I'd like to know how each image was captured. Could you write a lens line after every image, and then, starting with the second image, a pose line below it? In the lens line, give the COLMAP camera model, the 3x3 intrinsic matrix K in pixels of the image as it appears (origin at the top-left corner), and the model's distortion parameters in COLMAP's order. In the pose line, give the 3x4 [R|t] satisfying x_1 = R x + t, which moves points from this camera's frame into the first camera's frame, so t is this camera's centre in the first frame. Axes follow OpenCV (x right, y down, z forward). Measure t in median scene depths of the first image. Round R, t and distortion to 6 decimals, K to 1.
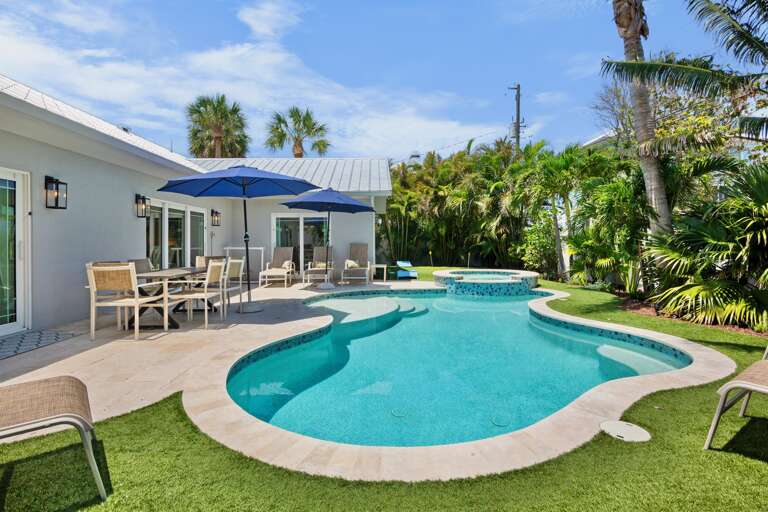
lens RADIAL K [[381.3, 0, 380.5], [0, 381.3, 249.1], [0, 0, 1]] dist [-0.000535, -0.001082]
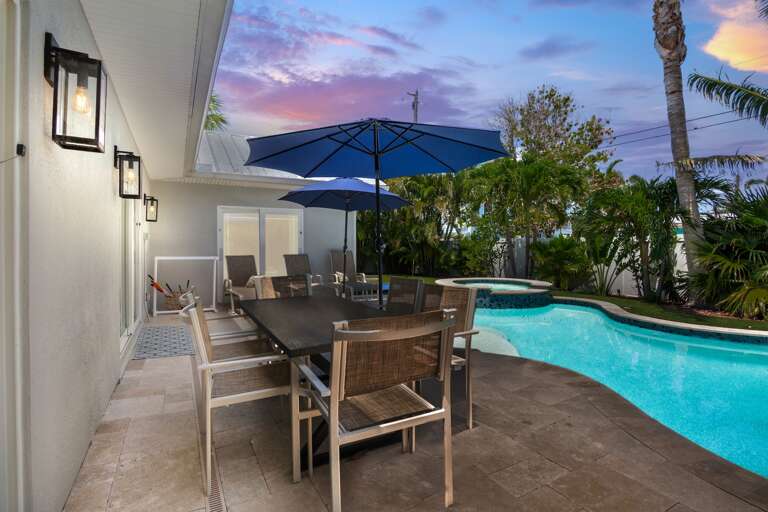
lens RADIAL K [[381.3, 0, 380.5], [0, 381.3, 249.1], [0, 0, 1]] dist [-0.000535, -0.001082]
pose [[0.871372, -0.003865, 0.490608, -0.616014], [0.009677, 0.999910, -0.009311, -0.012180], [-0.490528, 0.012861, 0.871331, 0.472153]]
